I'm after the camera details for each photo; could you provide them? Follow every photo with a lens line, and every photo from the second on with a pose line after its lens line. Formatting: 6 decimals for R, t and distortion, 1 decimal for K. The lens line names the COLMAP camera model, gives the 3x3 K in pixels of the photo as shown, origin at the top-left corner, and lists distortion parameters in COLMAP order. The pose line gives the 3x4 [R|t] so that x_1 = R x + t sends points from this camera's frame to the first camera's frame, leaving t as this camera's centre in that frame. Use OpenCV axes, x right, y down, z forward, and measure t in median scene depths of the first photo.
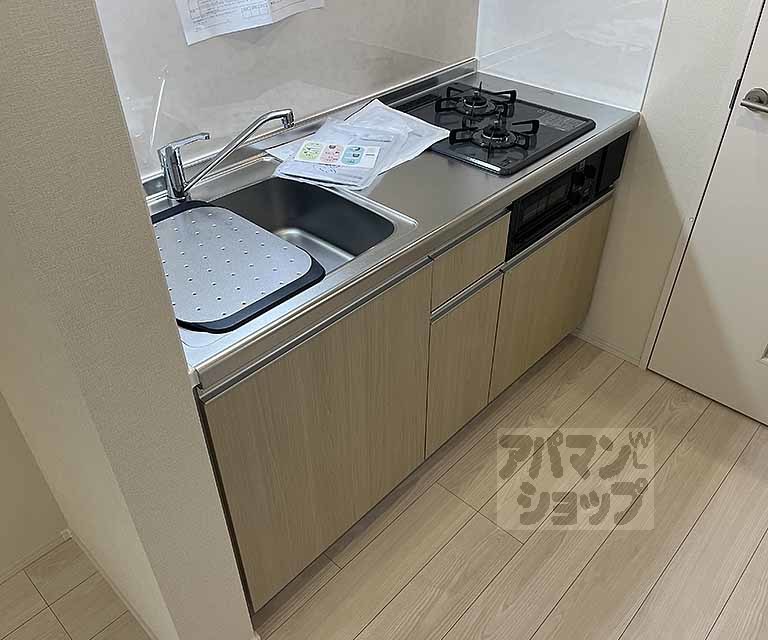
lens RADIAL K [[648.5, 0, 384.0], [0, 648.5, 320.0], [0, 0, 1]] dist [0.020518, -0.008218]
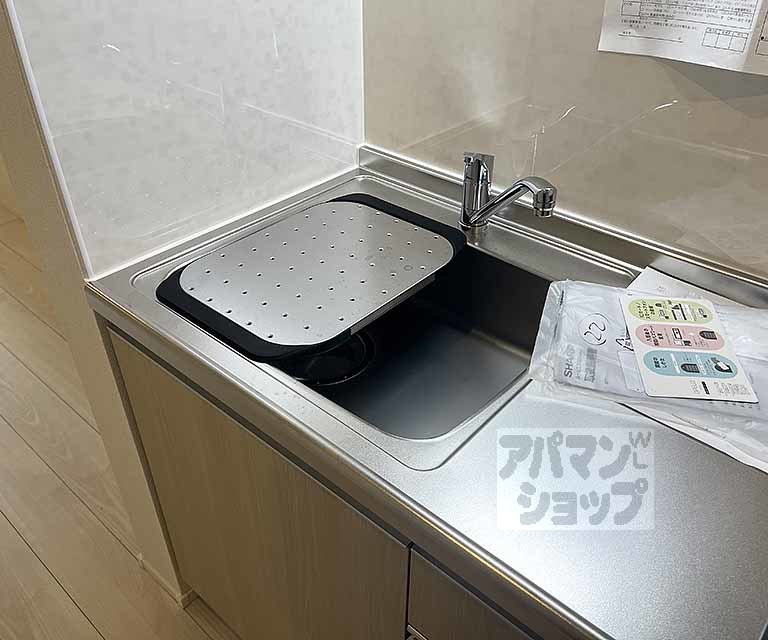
lens RADIAL K [[648.5, 0, 384.0], [0, 648.5, 320.0], [0, 0, 1]] dist [0.020518, -0.008218]
pose [[0.035589, 0.590303, -0.806397, 0.287326], [-0.617202, 0.647614, 0.446831, -0.319219], [0.786000, 0.481807, 0.387384, 0.560155]]
